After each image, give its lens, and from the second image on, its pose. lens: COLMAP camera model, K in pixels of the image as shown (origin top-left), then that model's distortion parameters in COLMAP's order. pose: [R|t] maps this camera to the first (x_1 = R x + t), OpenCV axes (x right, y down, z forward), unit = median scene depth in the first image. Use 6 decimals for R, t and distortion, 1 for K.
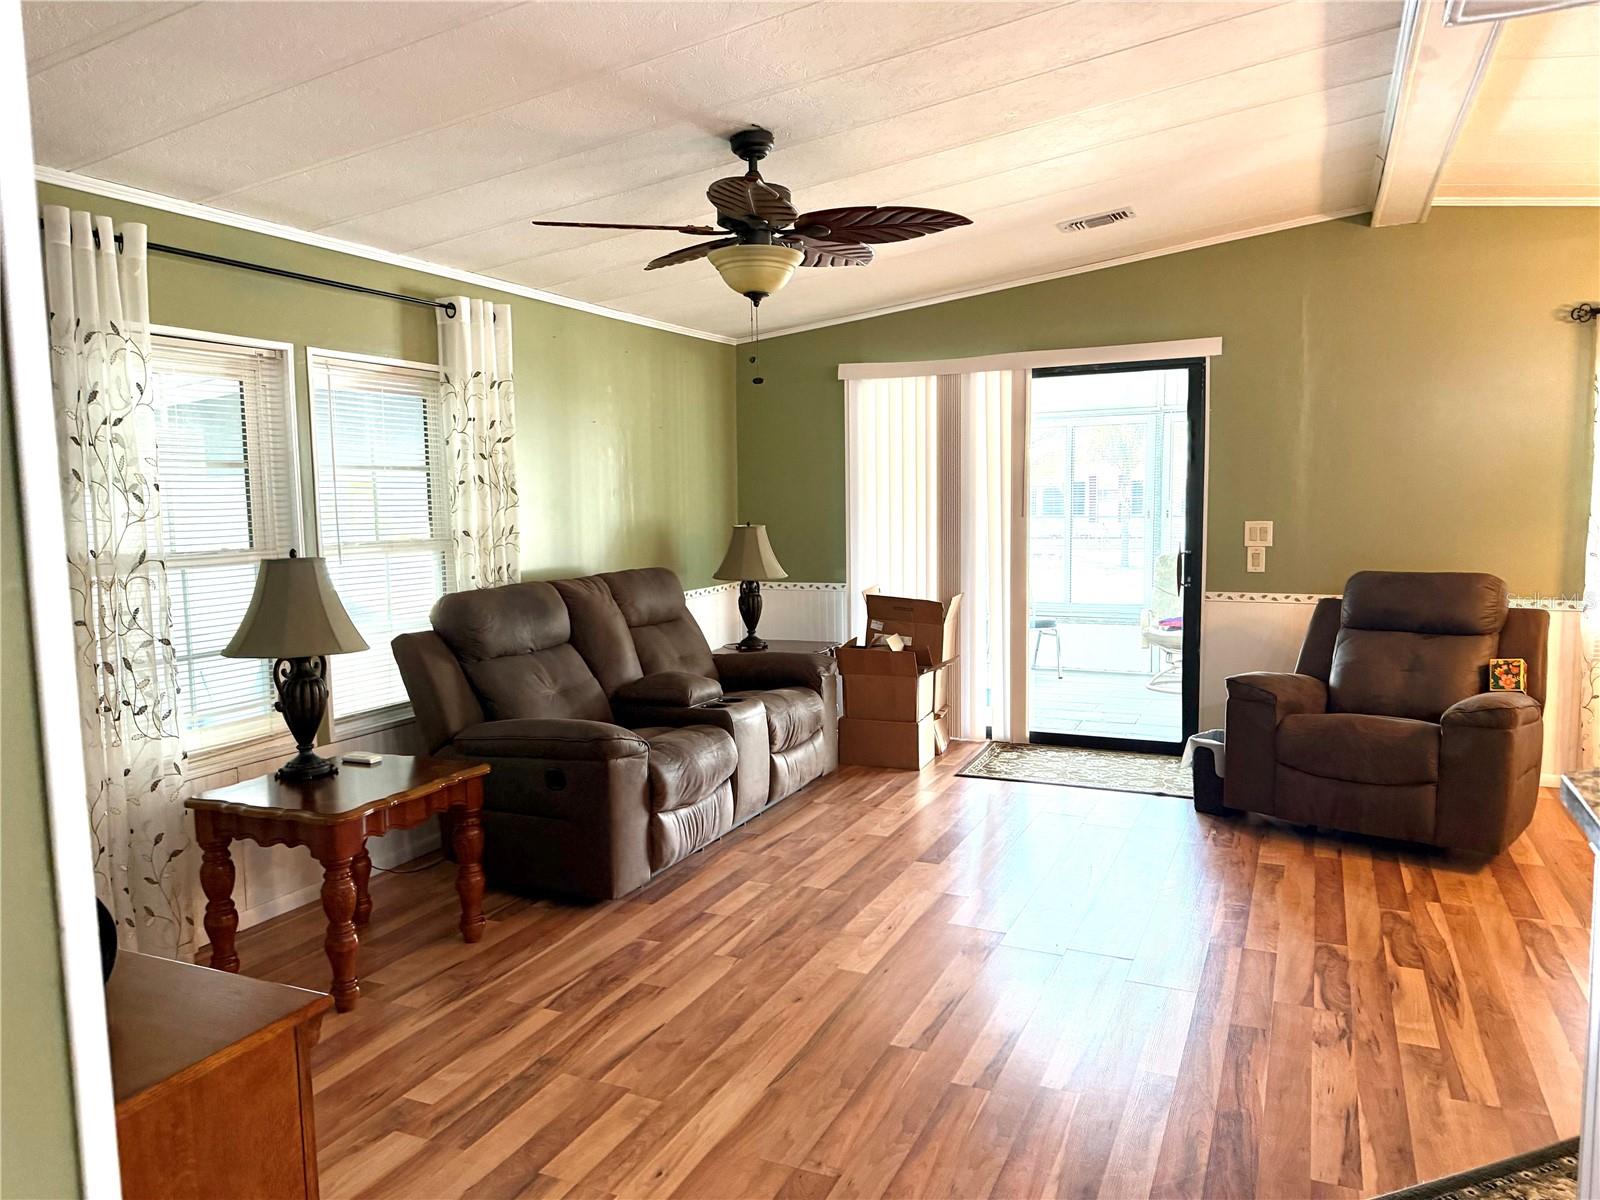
lens RADIAL K [[1130.4, 0, 799.5], [0, 1130.4, 610.9], [0, 0, 1]] dist [0.055226, -0.070068]
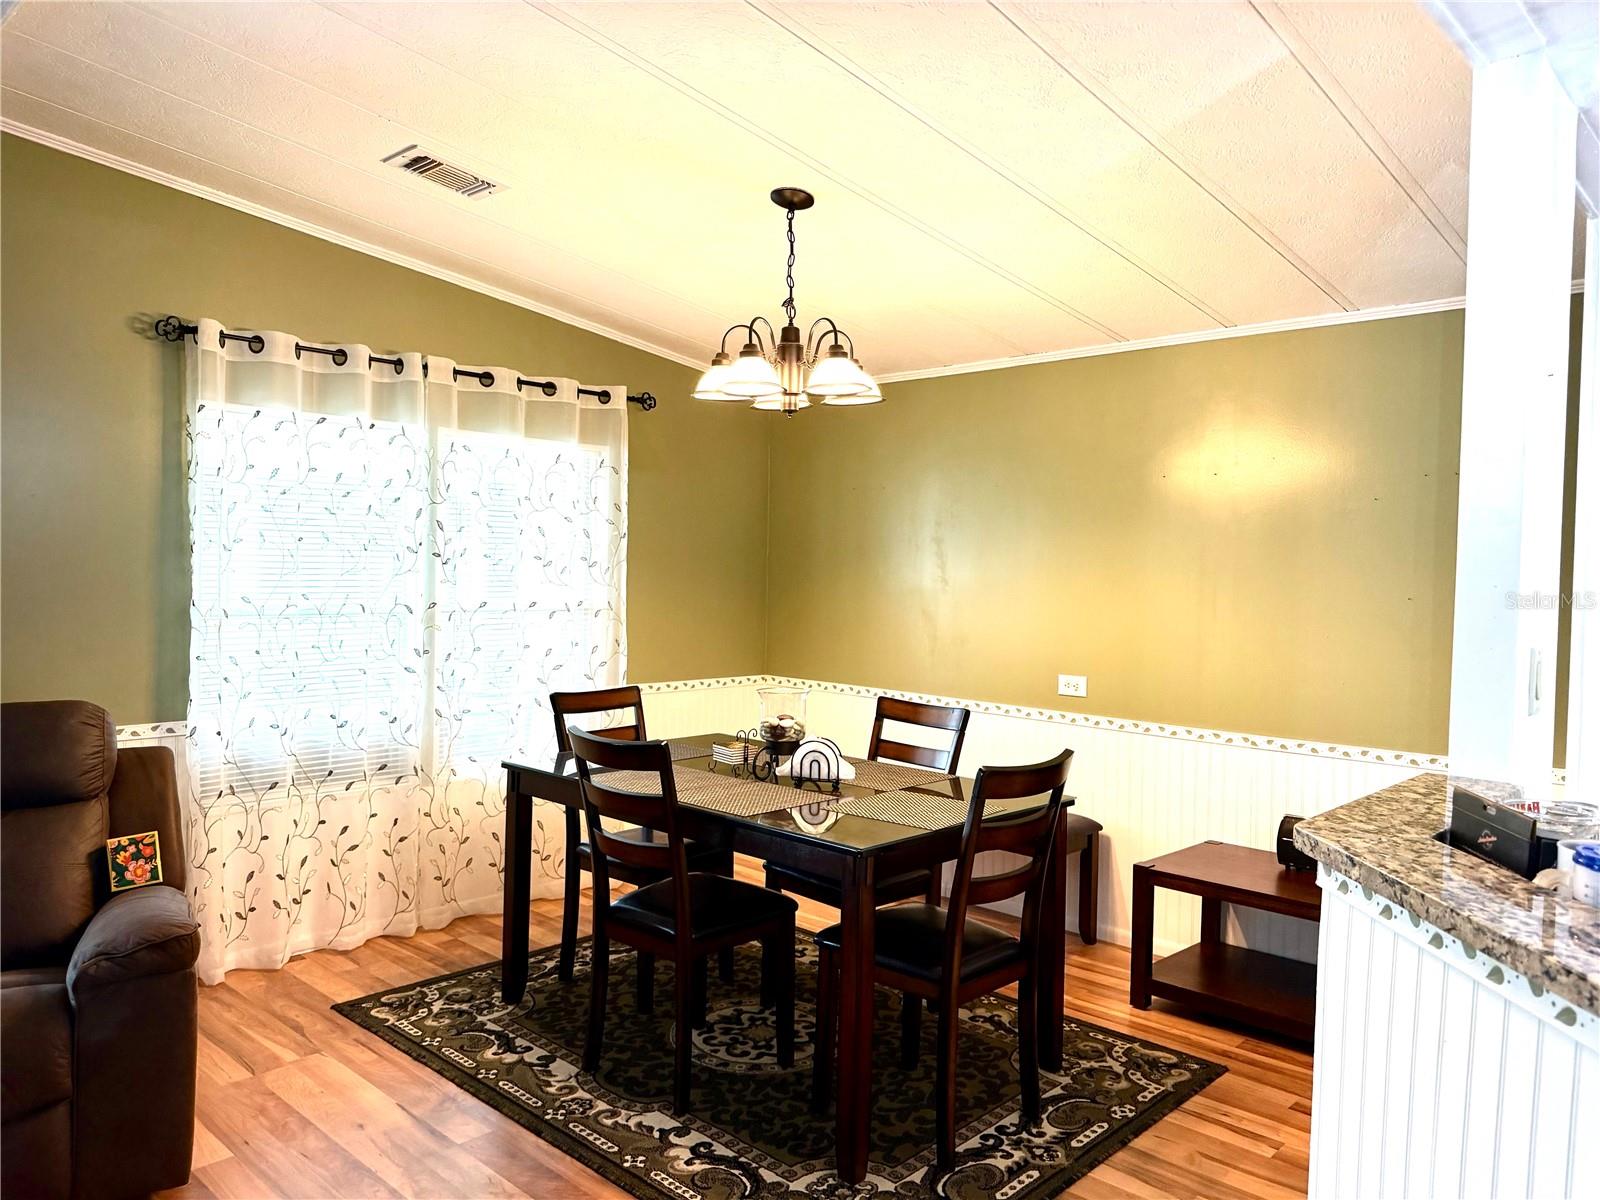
lens RADIAL K [[1130.4, 0, 820.6], [0, 1130.4, 596.9], [0, 0, 1]] dist [0.055226, -0.070068]
pose [[0.321255, -0.006803, 0.946968, 0.140001], [0.079562, 0.996633, -0.019831, -0.046916], [-0.943645, 0.081713, 0.320714, 0.422627]]
